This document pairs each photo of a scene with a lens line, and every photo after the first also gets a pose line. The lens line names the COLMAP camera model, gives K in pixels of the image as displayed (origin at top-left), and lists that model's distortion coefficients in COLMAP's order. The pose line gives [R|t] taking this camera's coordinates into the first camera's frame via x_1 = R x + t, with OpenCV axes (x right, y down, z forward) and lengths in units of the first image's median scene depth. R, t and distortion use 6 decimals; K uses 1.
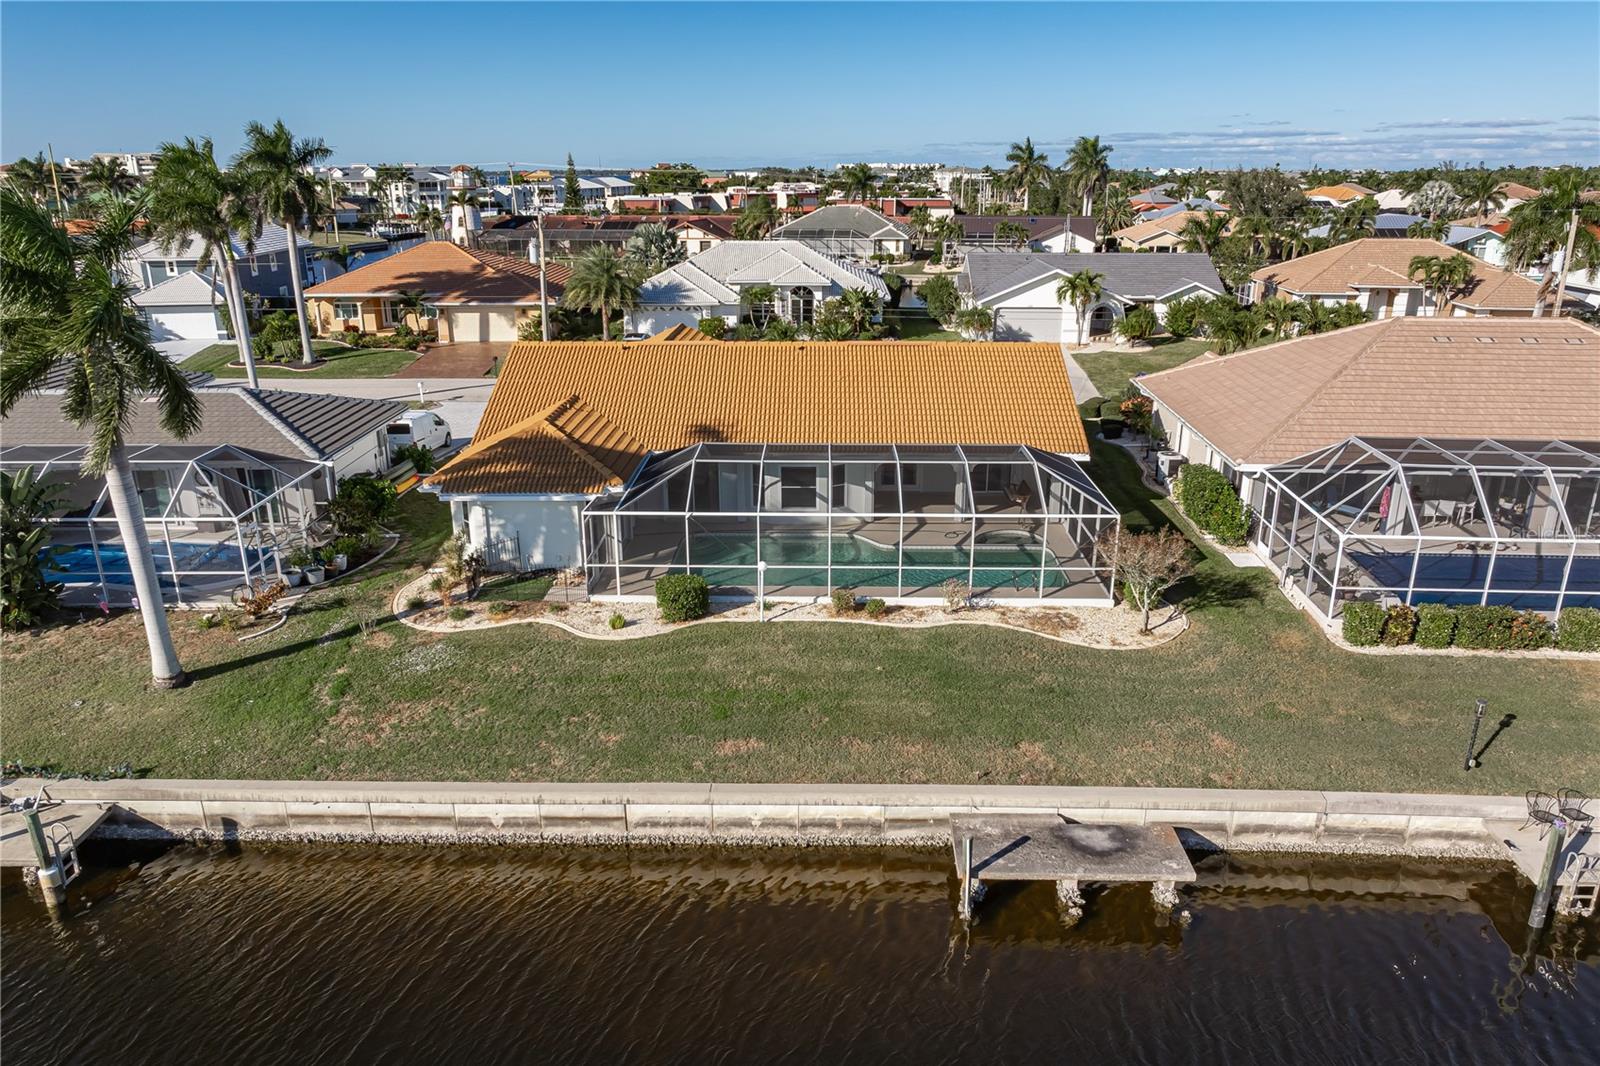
lens RADIAL K [[1128.1, 0, 806.2], [0, 1128.1, 559.4], [0, 0, 1]] dist [-0.027772, 0.014707]
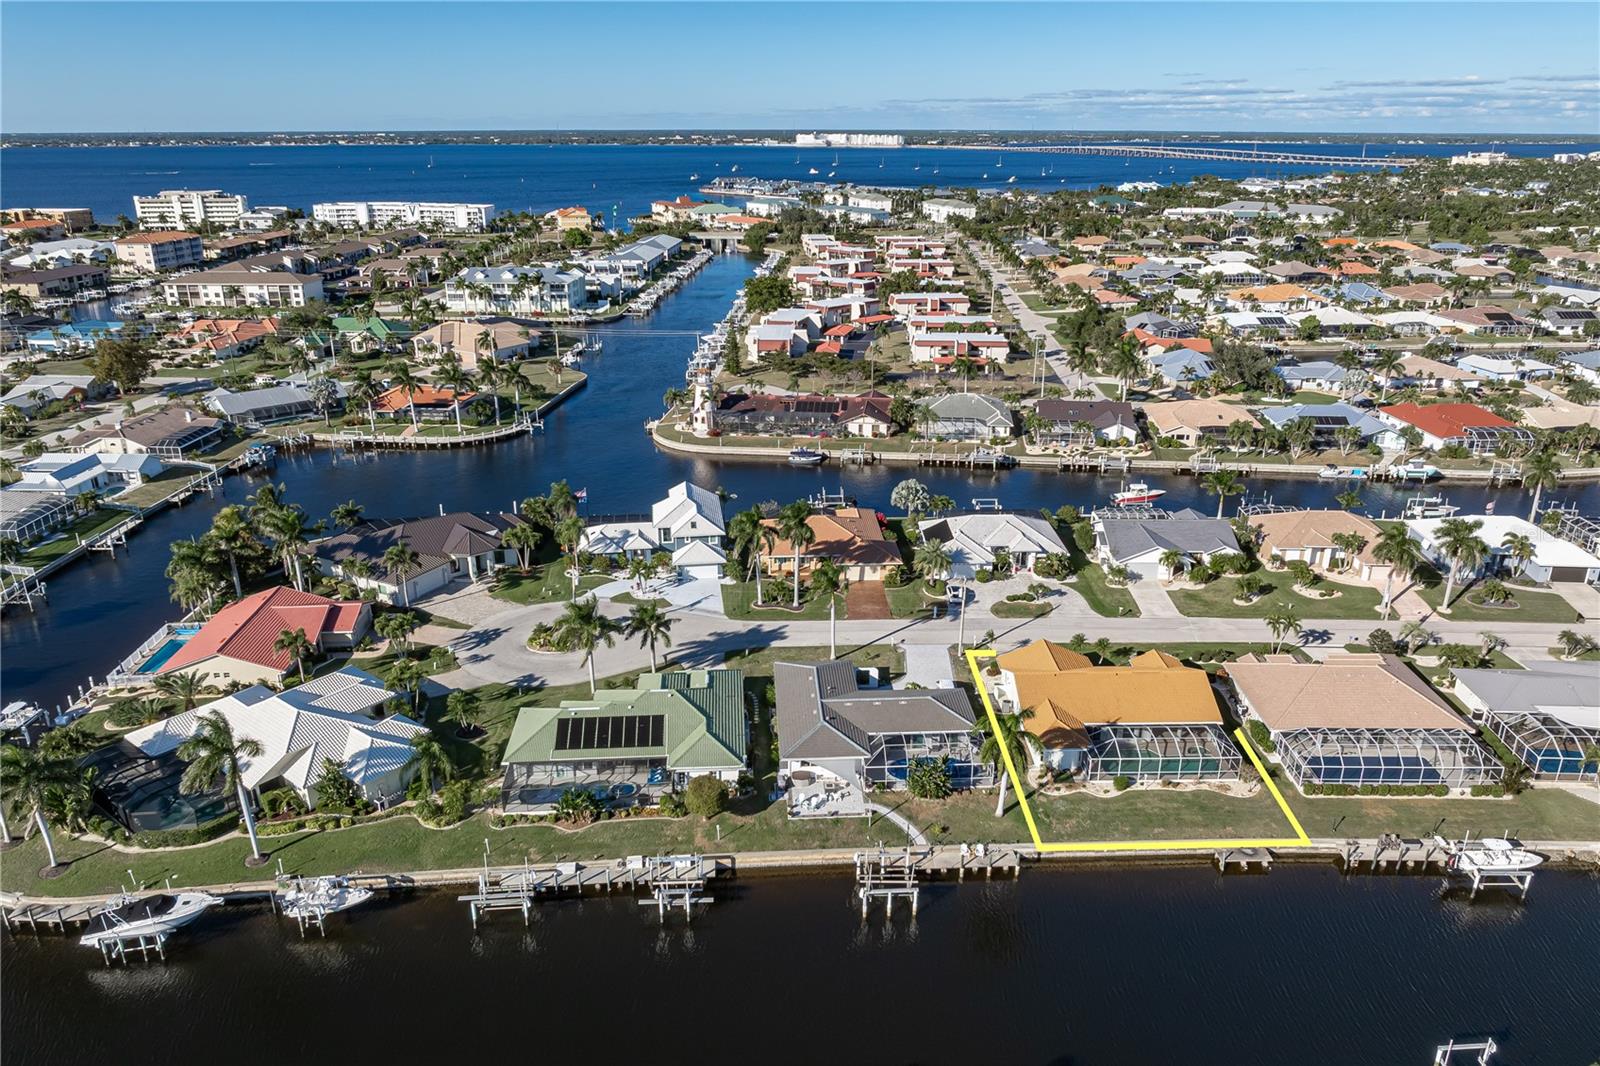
lens RADIAL K [[1129.7, 0, 807.8], [0, 1129.7, 533.8], [0, 0, 1]] dist [-0.029597, 0.010913]
pose [[0.999029, -0.012467, 0.042256, -1.264446], [0.011878, 0.999829, 0.014151, -0.832450], [-0.042425, -0.013635, 0.999007, -2.545663]]
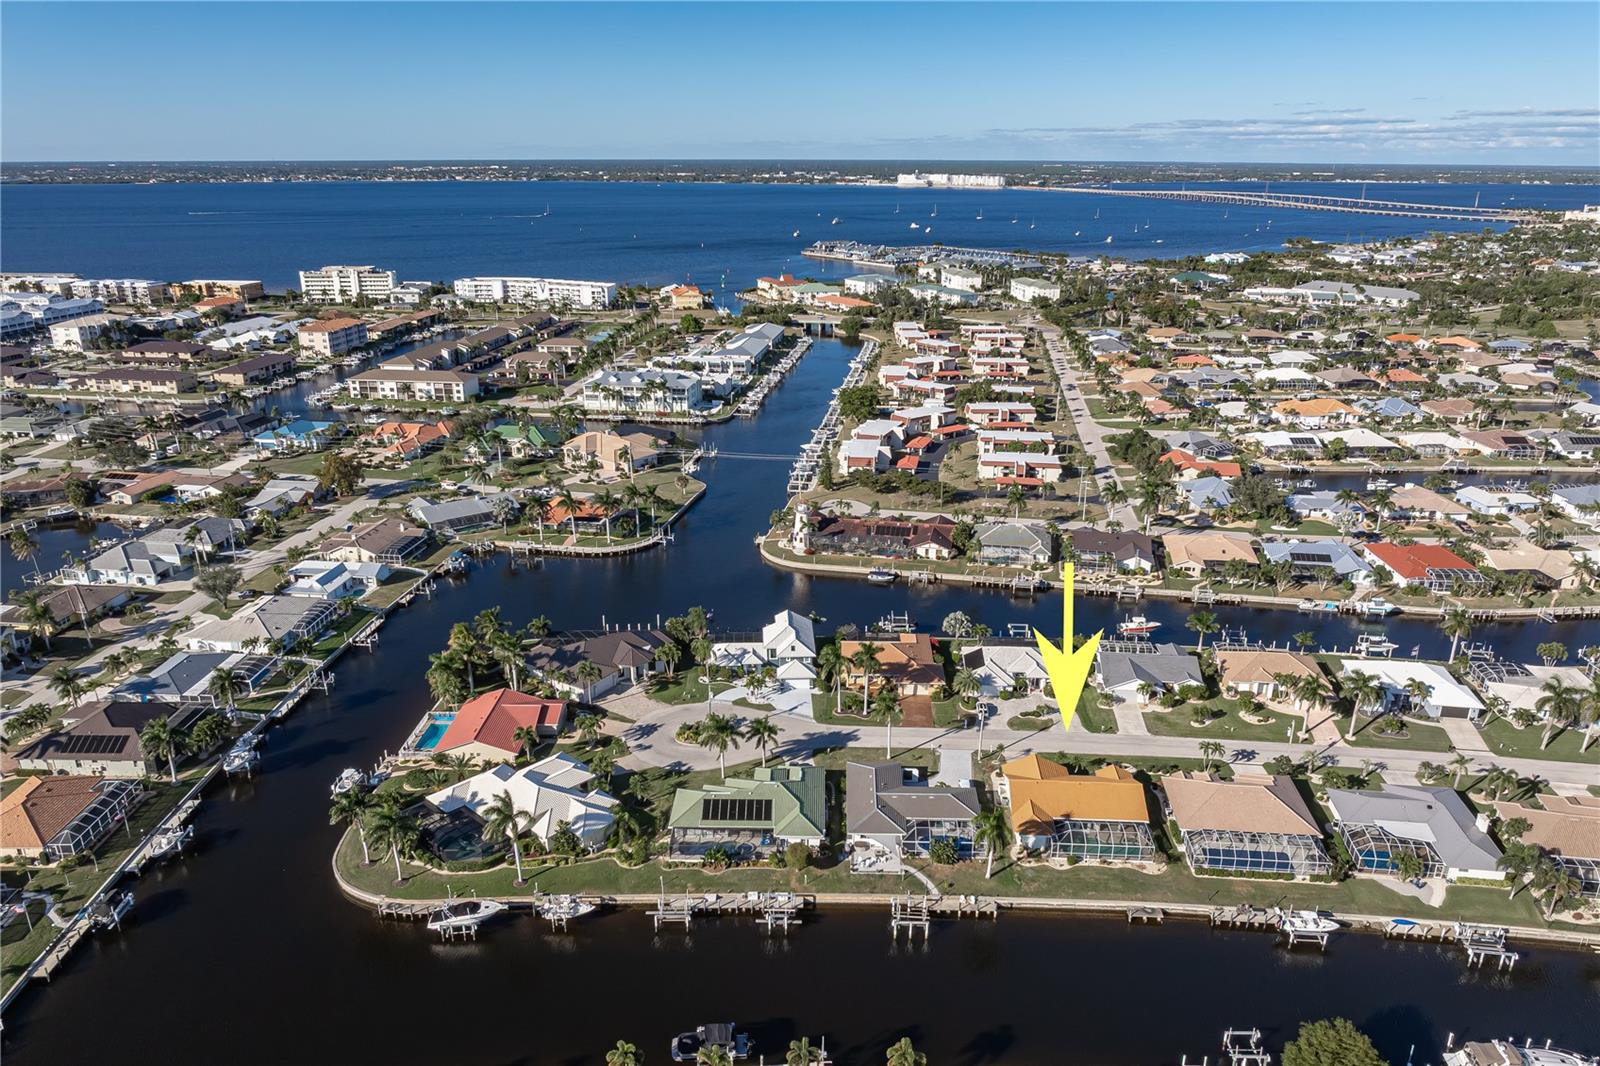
lens RADIAL K [[1128.8, 0, 809.0], [0, 1128.8, 567.1], [0, 0, 1]] dist [-0.023683, -0.000952]
pose [[0.999152, 0.018742, -0.036671, -1.217180], [-0.018099, 0.999678, 0.017813, -1.467688], [0.036993, -0.017134, 0.999169, -4.474543]]
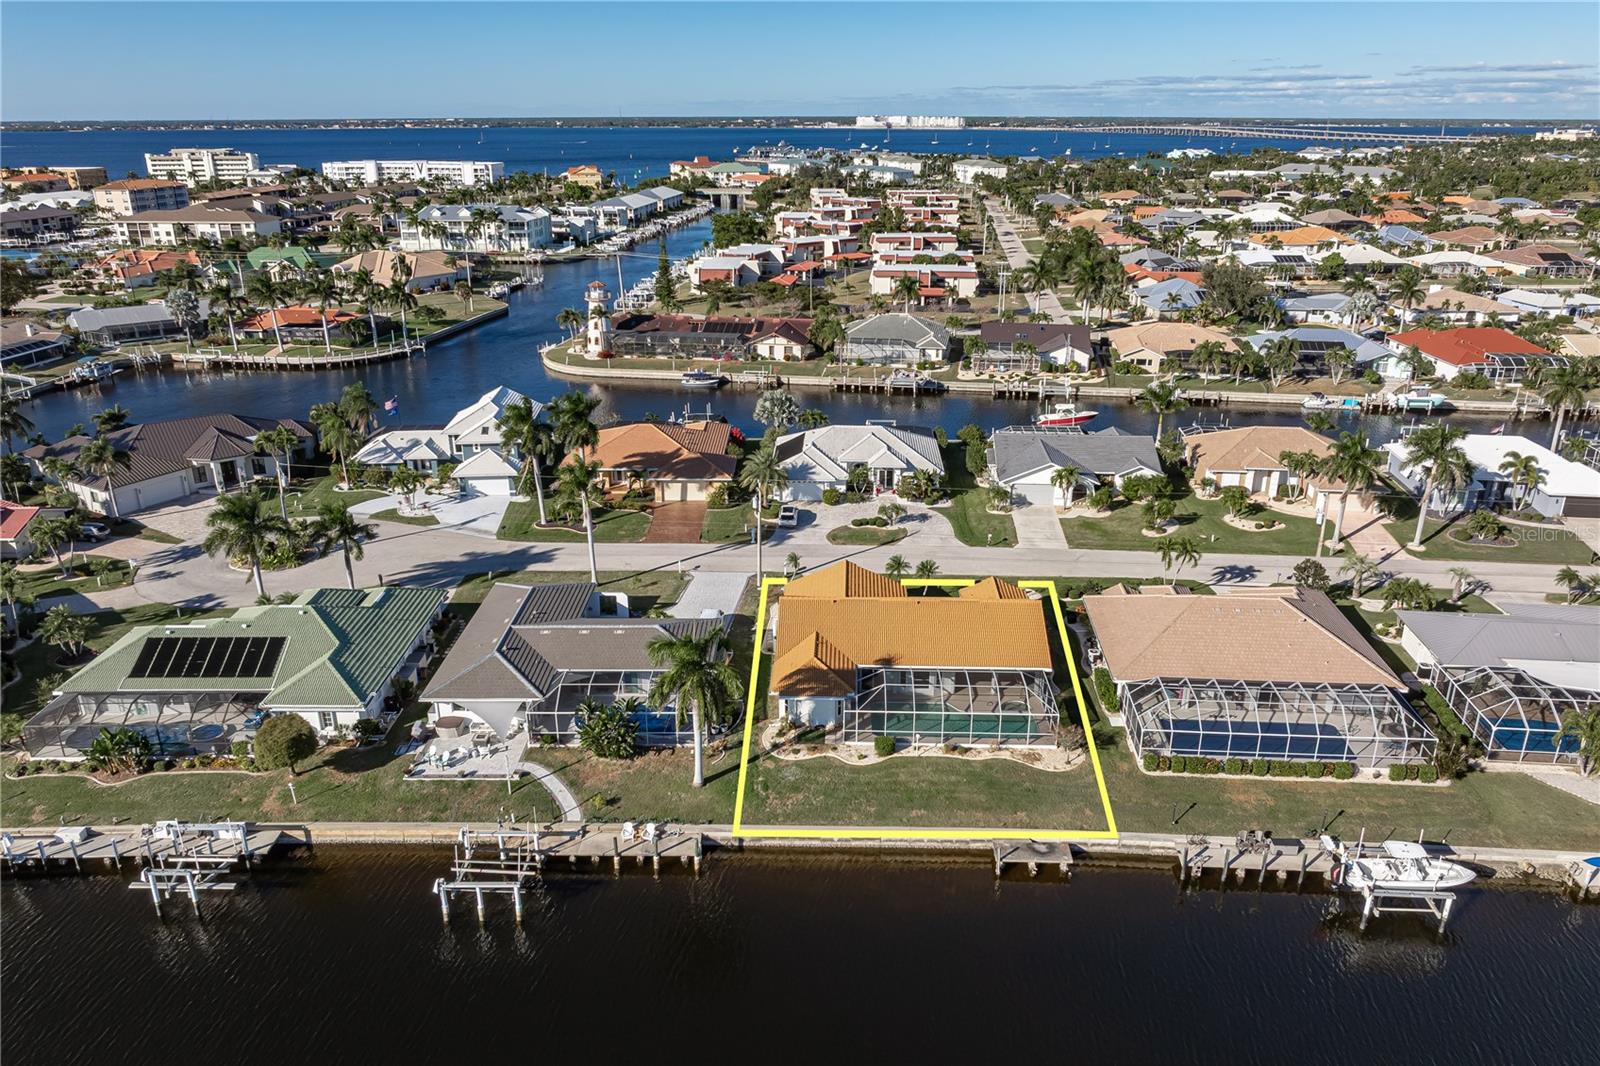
lens RADIAL K [[1128.4, 0, 806.4], [0, 1128.4, 530.5], [0, 0, 1]] dist [-0.030270, 0.011862]
pose [[0.999896, 0.005664, -0.013271, -0.260997], [-0.005377, 0.999754, 0.021510, -0.514631], [0.013390, -0.021436, 0.999681, -1.550220]]
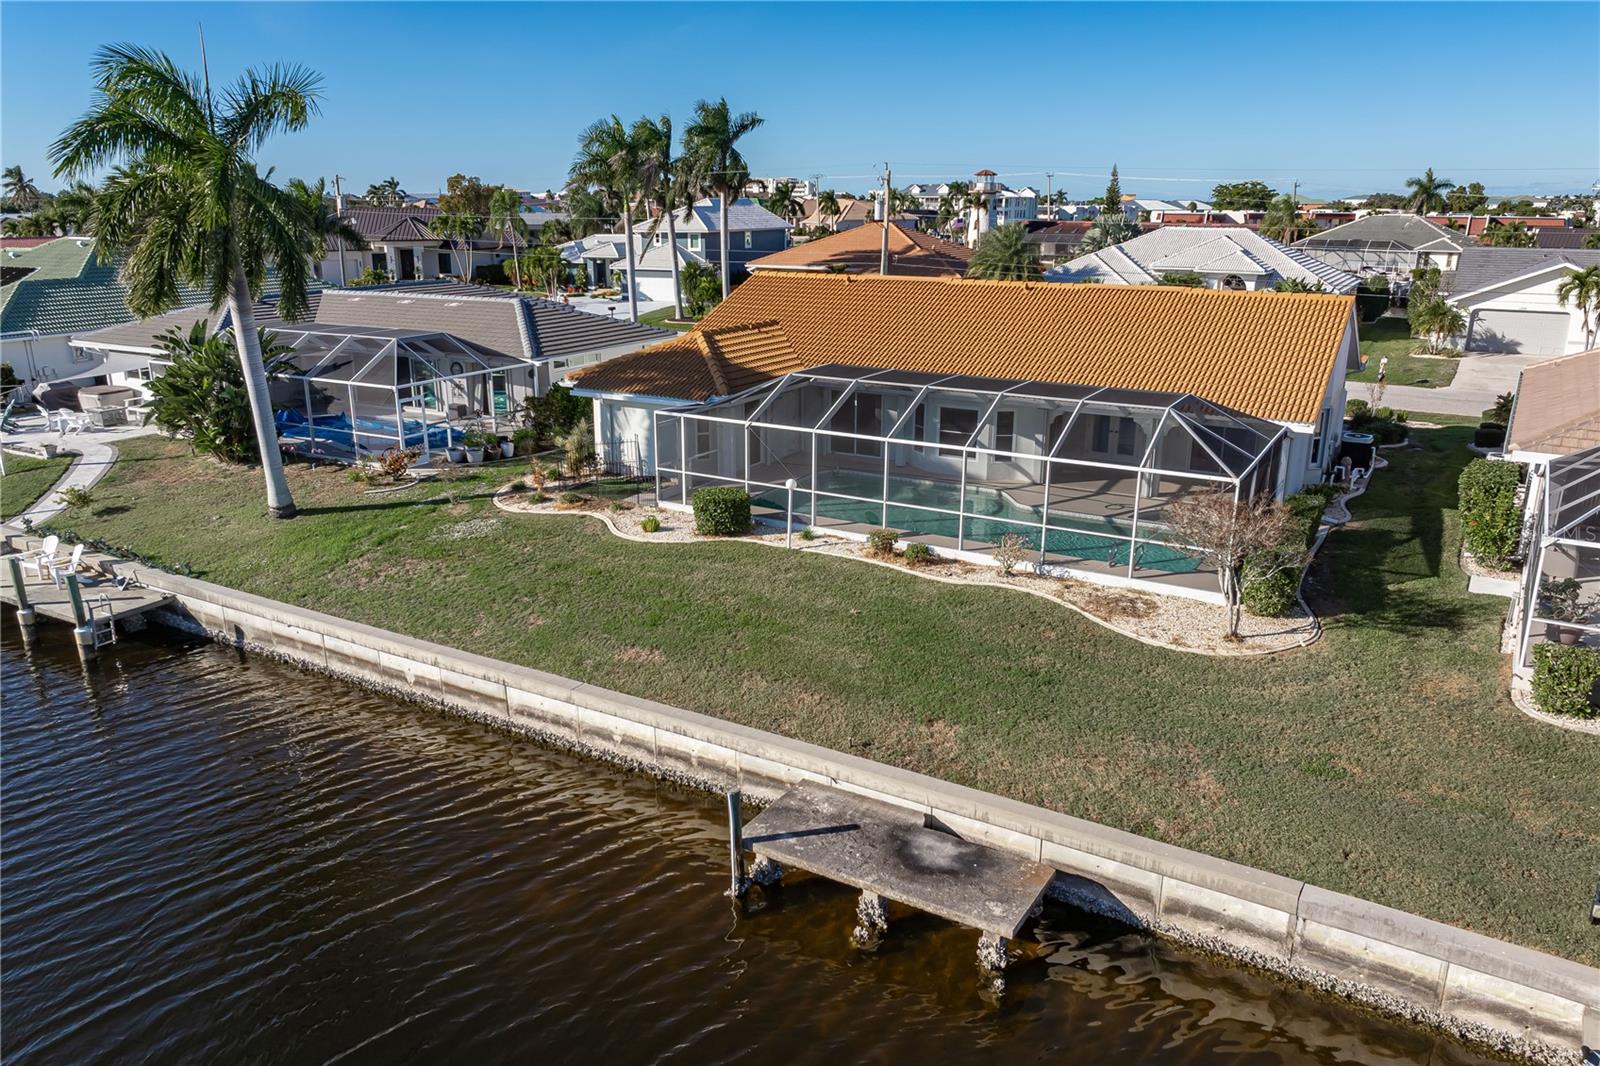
lens RADIAL K [[1124.4, 0, 804.2], [0, 1124.4, 539.8], [0, 0, 1]] dist [-0.025537, 0.007902]
pose [[0.874076, 0.143894, -0.463988, 0.385719], [-0.162339, 0.986735, 0.000190, 0.047125], [0.457860, 0.075157, 0.885841, 0.228625]]
